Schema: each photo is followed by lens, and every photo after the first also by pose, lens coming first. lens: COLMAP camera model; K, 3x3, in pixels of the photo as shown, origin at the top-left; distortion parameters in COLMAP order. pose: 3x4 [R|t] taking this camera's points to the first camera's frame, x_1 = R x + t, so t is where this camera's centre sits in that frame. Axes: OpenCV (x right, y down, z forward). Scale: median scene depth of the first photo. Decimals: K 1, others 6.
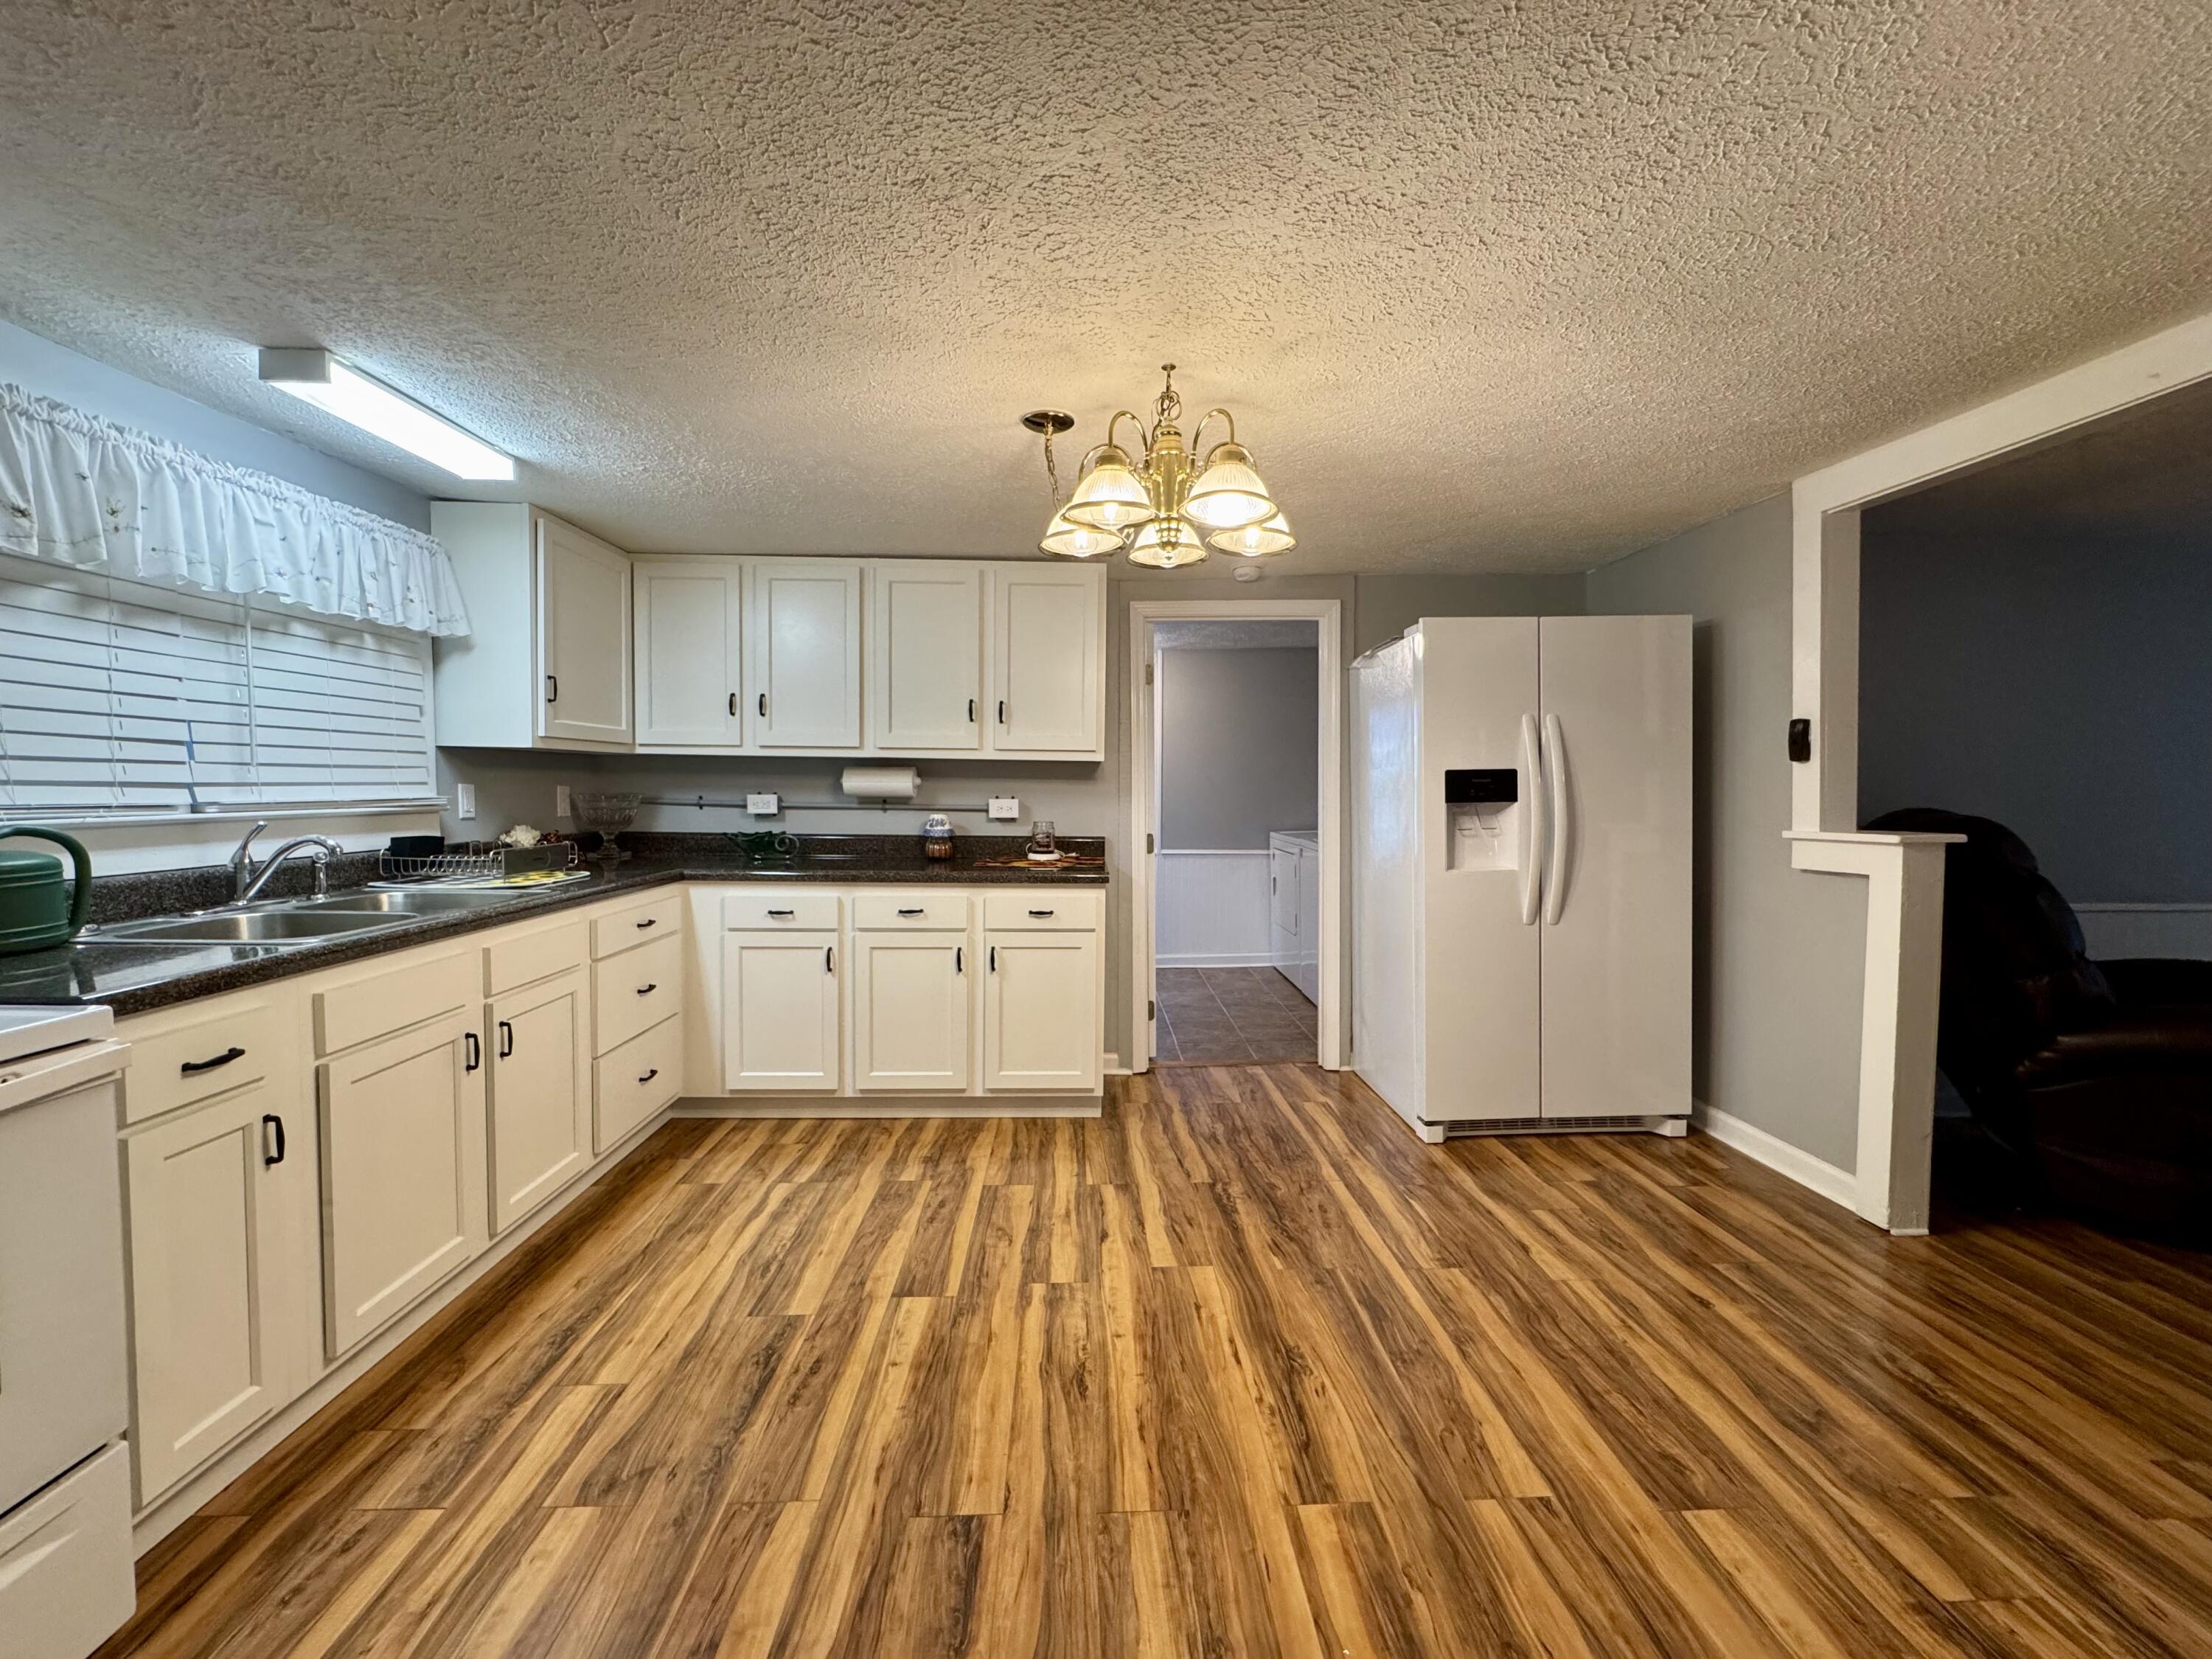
lens RADIAL K [[894.2, 0, 1118.4], [0, 894.2, 822.3], [0, 0, 1]] dist [-0.004689, 0.000864]
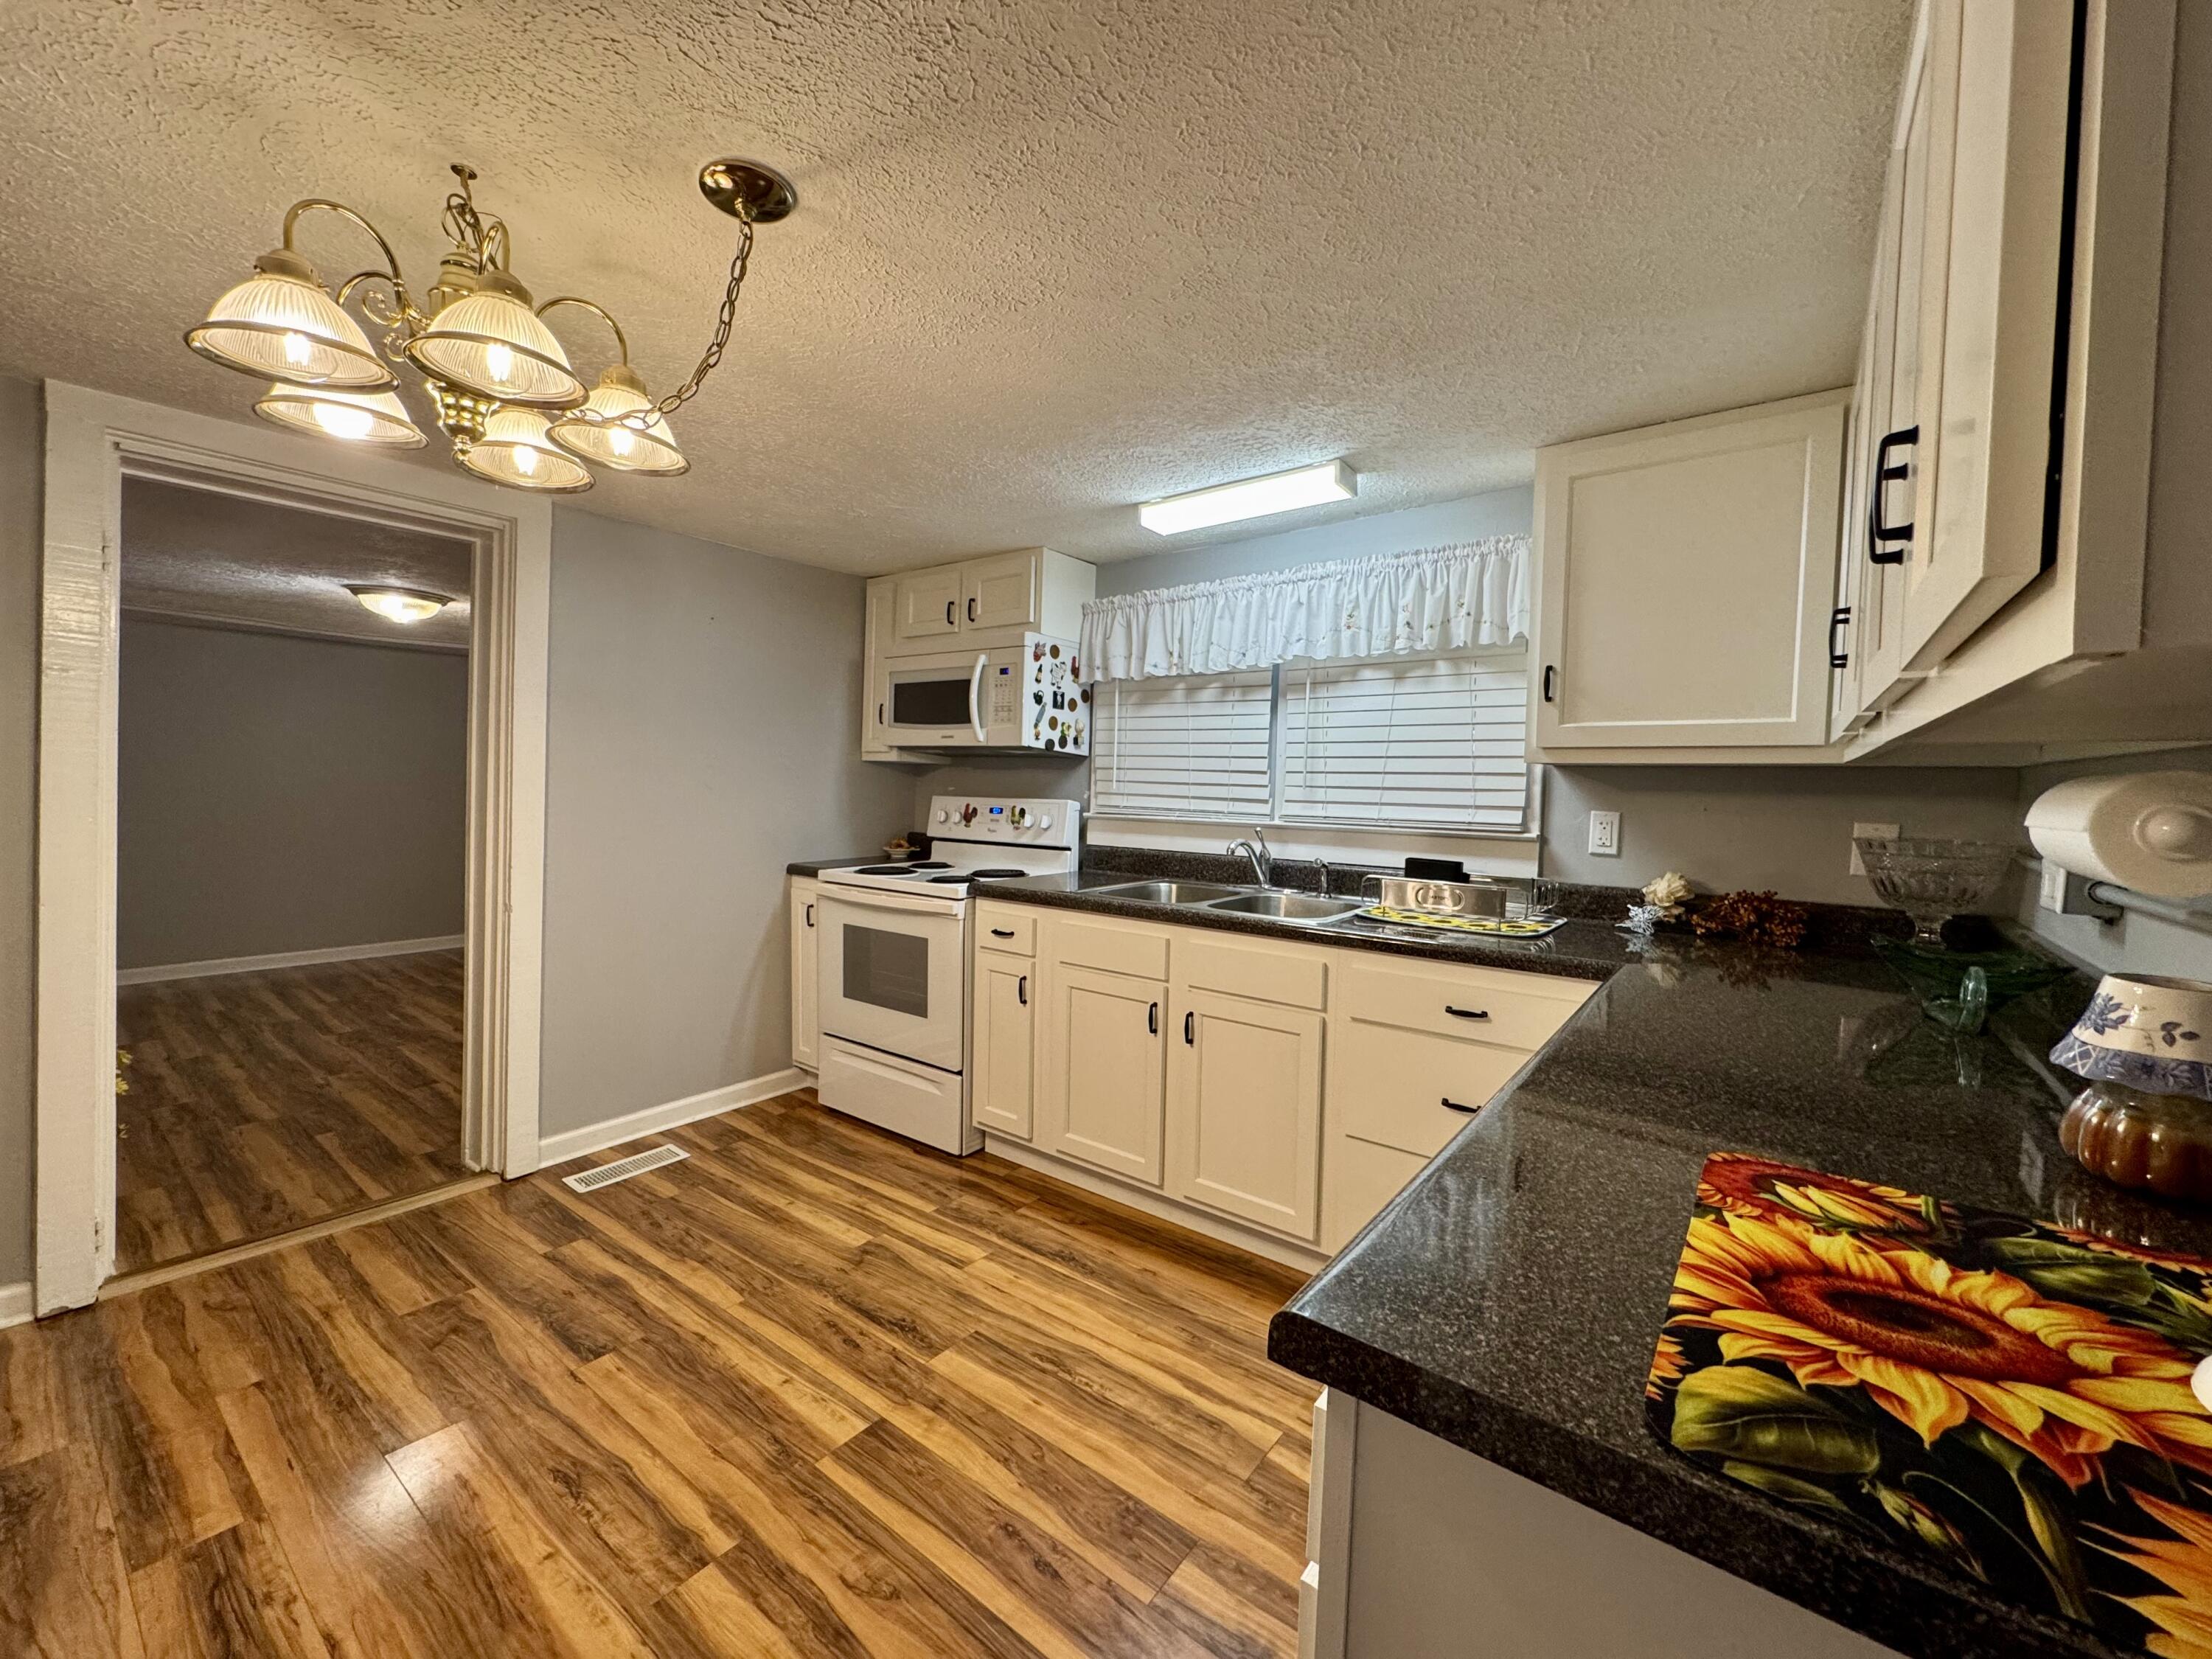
lens RADIAL K [[894.2, 0, 1108.5], [0, 894.2, 823.6], [0, 0, 1]] dist [-0.004689, 0.000864]
pose [[-0.649772, 0.008533, -0.760081, 0.227197], [-0.060790, 0.996151, 0.063150, -0.076013], [0.757694, 0.087239, -0.646752, 1.619461]]
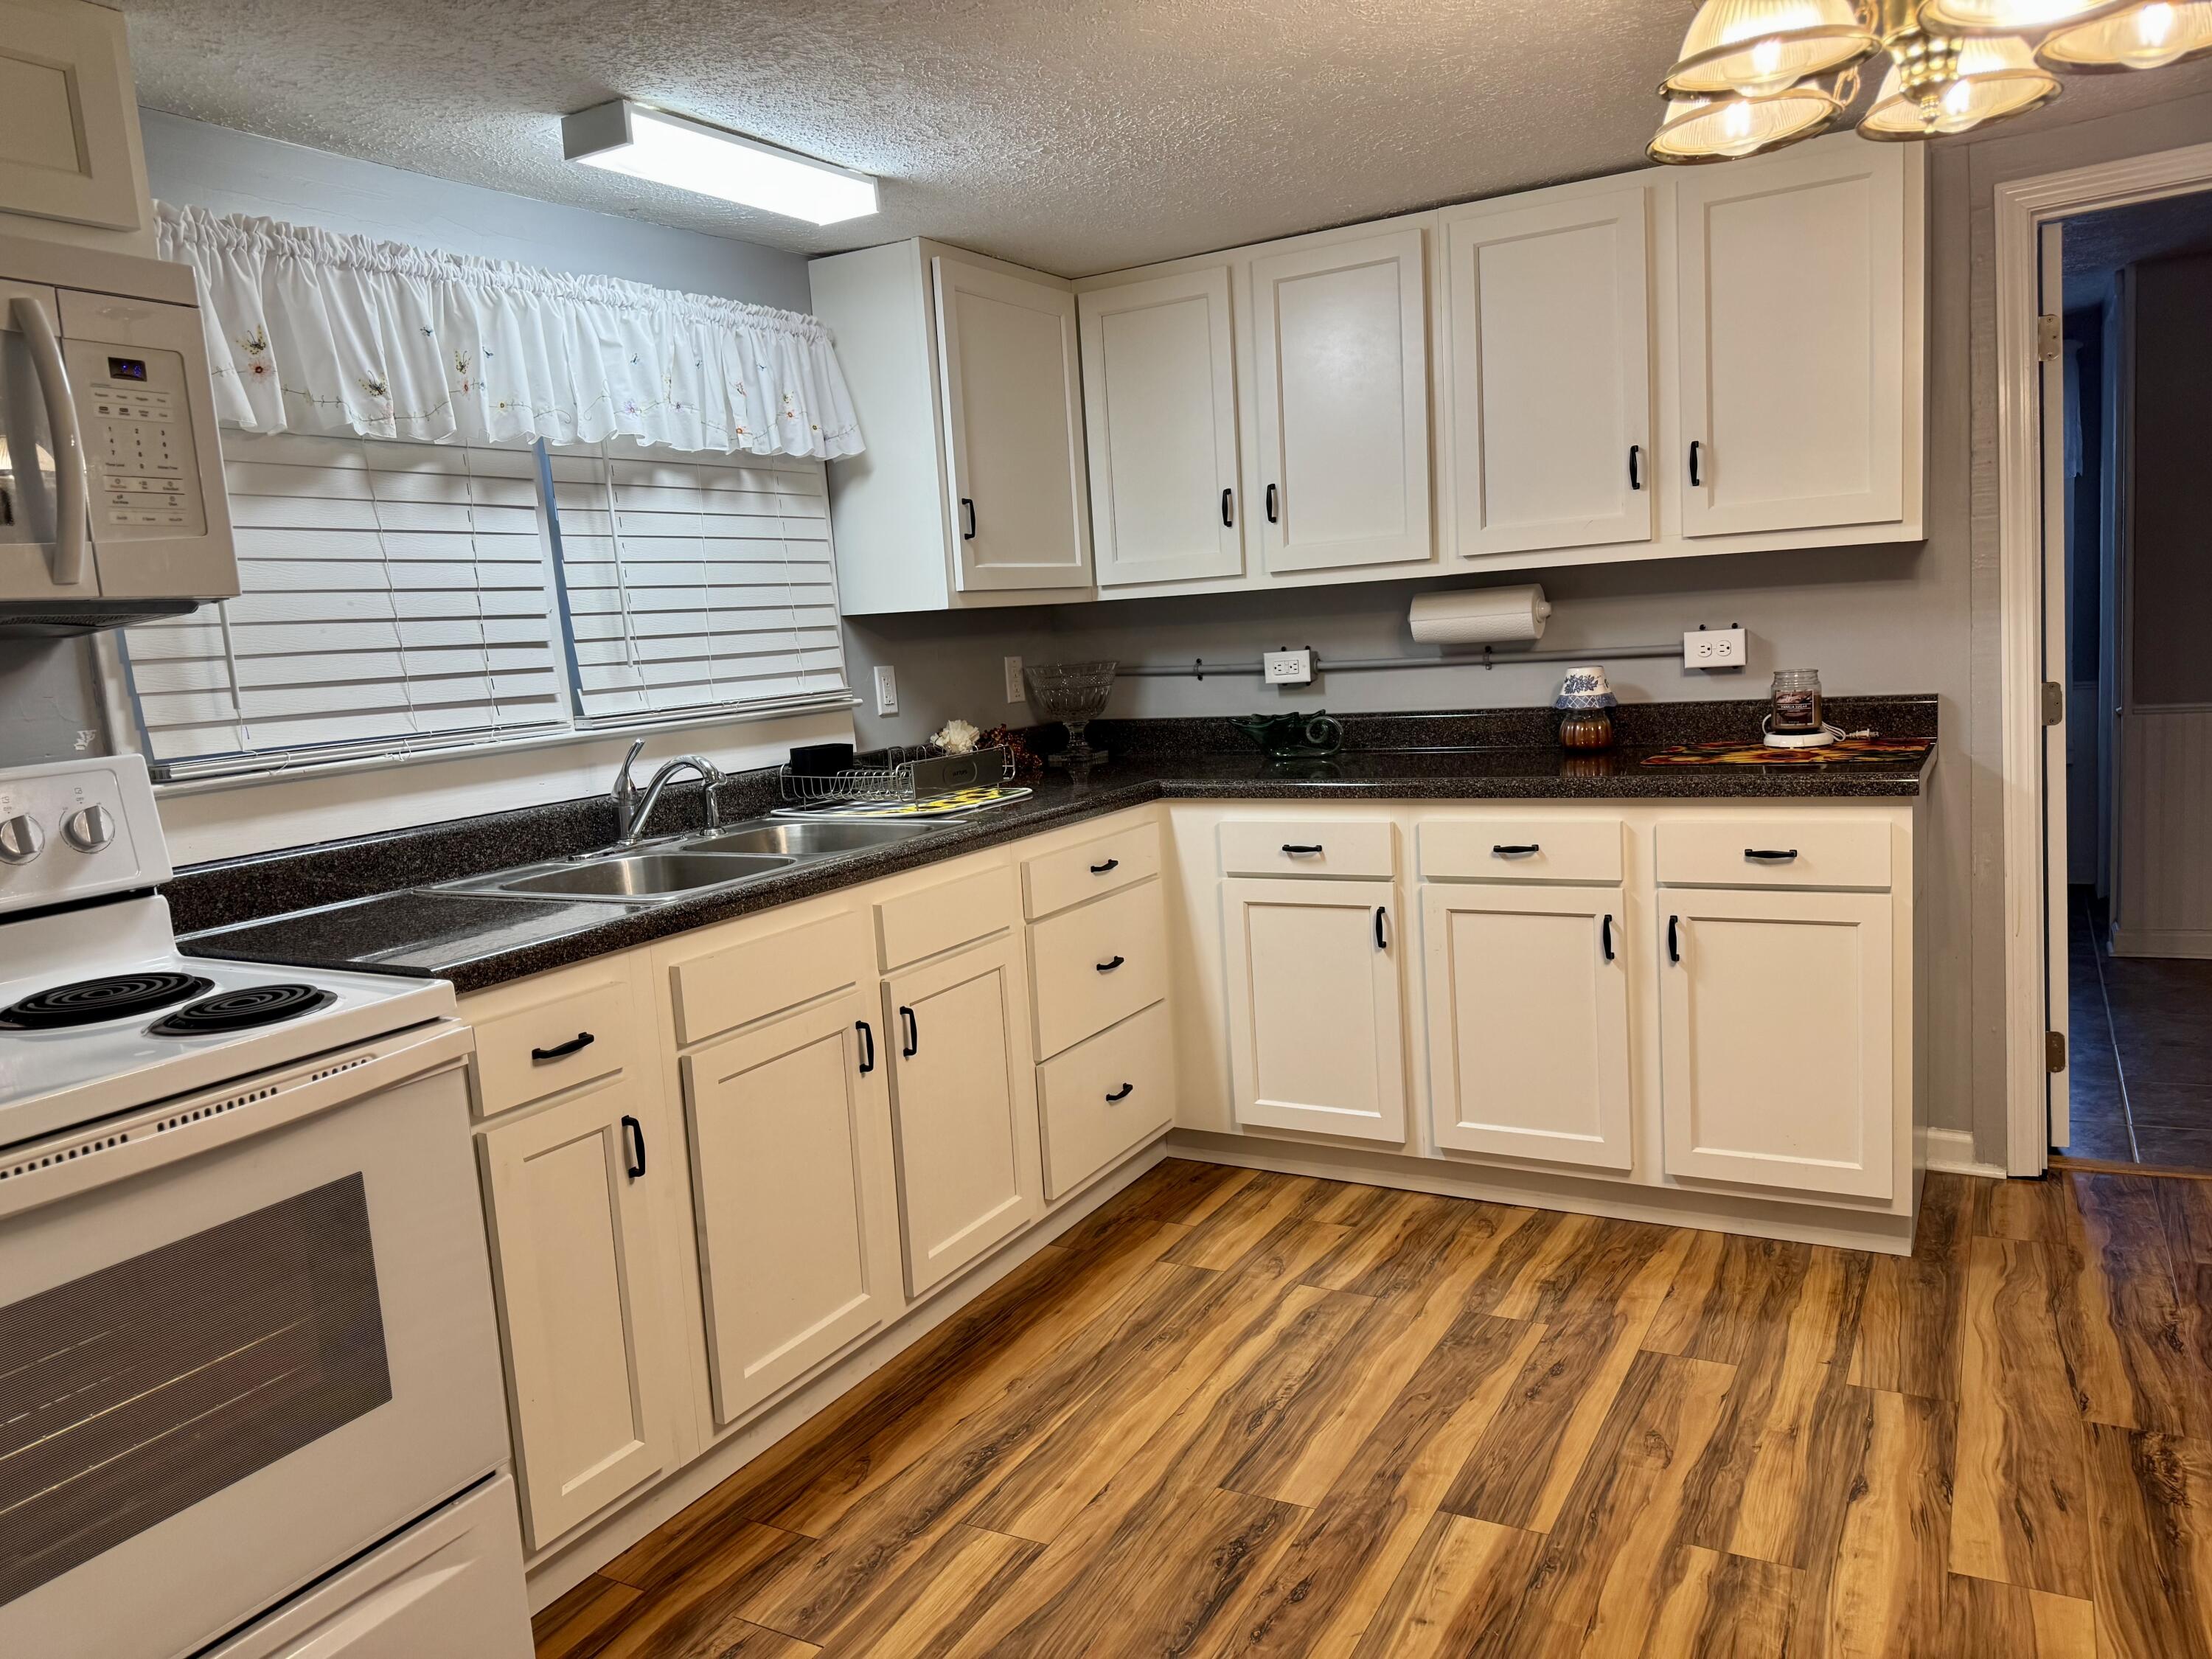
lens RADIAL K [[1587.6, 0, 1106.7], [0, 1587.6, 823.4], [0, 0, 1]] dist [0.050440, -0.058547]
pose [[0.844477, 0.002145, -0.535587, 0.126911], [0.053064, 0.994737, 0.087651, -0.025994], [0.532956, -0.102440, 0.839919, 0.035751]]
